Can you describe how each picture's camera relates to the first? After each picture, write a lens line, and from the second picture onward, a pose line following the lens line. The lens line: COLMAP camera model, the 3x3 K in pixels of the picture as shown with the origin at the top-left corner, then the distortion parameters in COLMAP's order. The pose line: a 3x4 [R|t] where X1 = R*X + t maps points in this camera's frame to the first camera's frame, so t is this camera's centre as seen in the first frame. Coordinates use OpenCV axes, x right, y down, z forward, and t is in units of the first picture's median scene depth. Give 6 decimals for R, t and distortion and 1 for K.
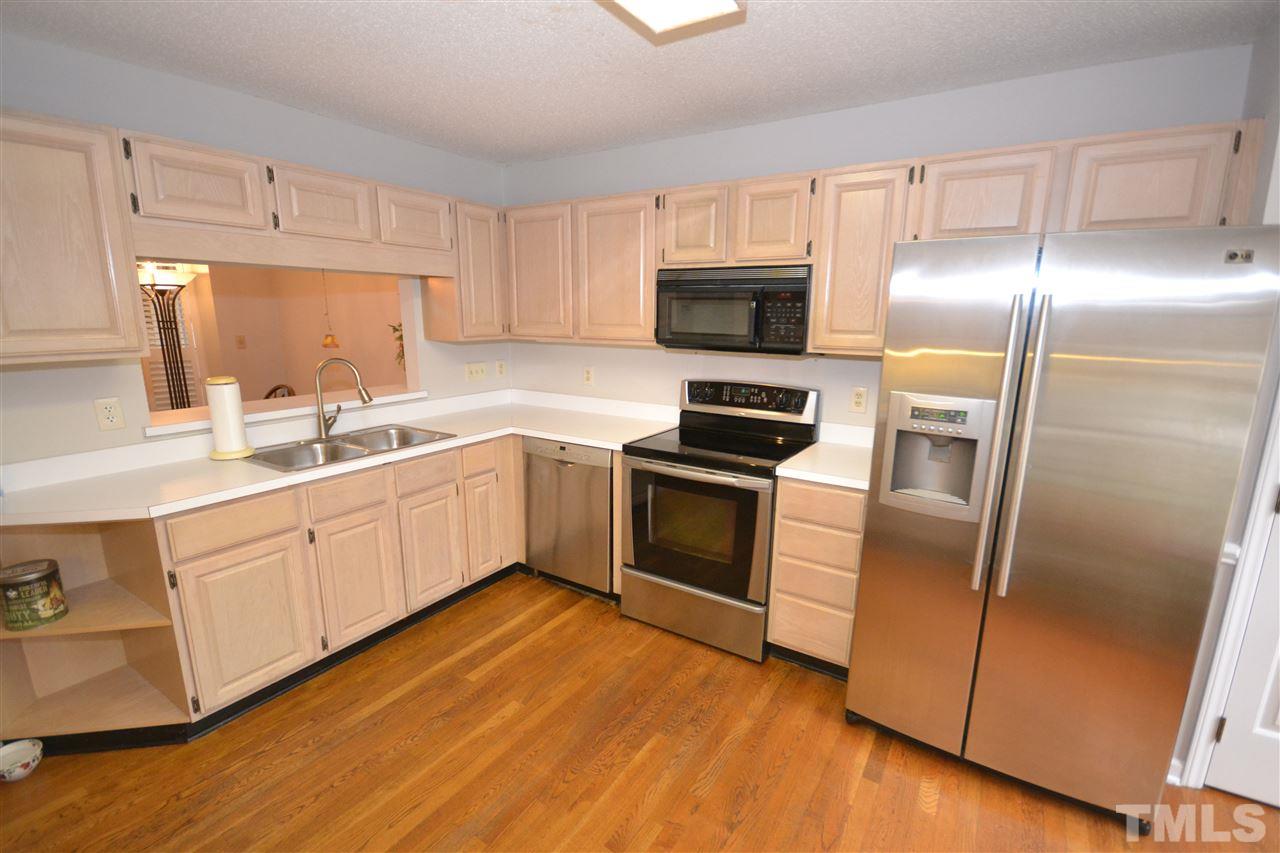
lens RADIAL K [[565.6, 0, 640.0], [0, 565.6, 426.5], [0, 0, 1]] dist [-0.000711, 0.000300]
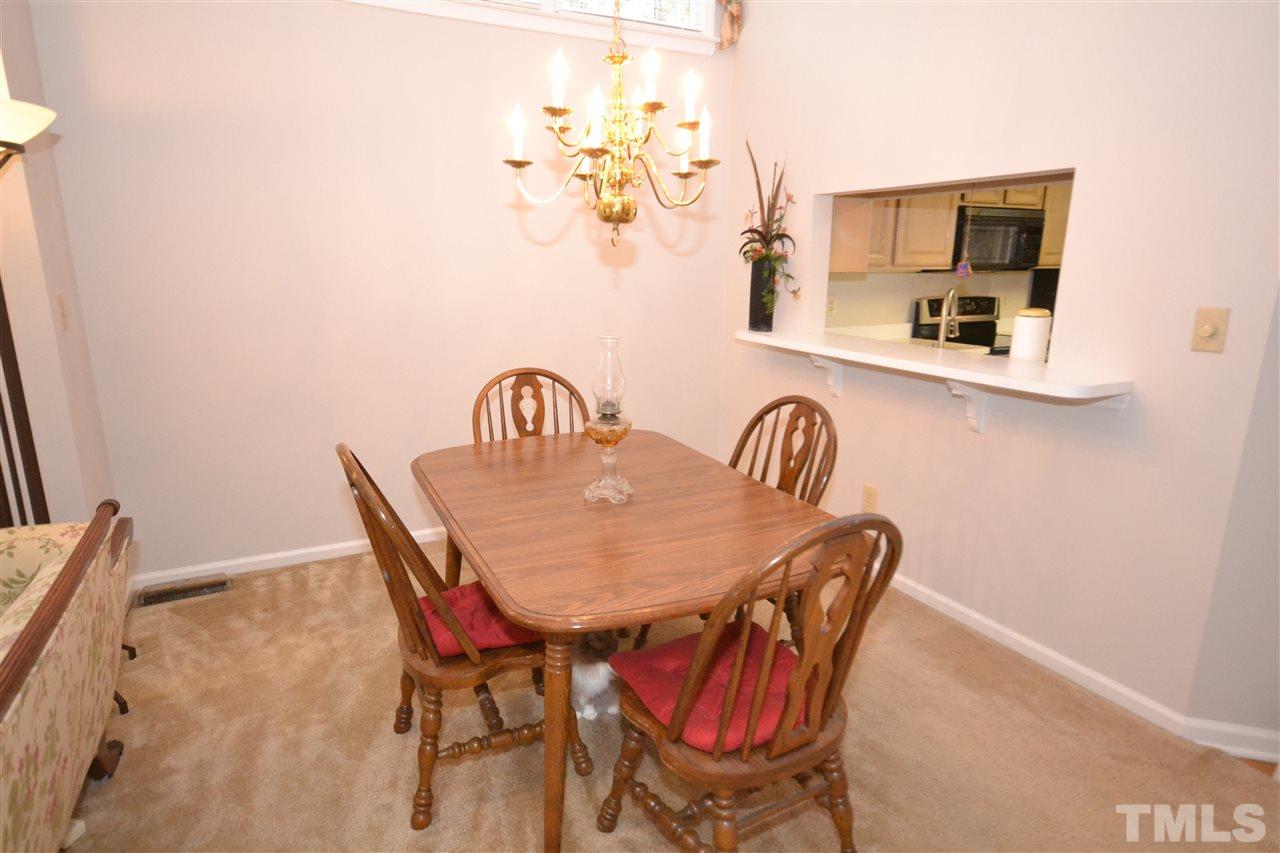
lens RADIAL K [[707.9, 0, 640.0], [0, 707.9, 426.5], [0, 0, 1]] dist [0.001899, 0.000309]
pose [[0.503580, -0.204591, 0.839375, -1.670584], [0.176838, 0.975395, 0.131651, -0.134356], [-0.845657, 0.082137, 0.527369, 0.816891]]
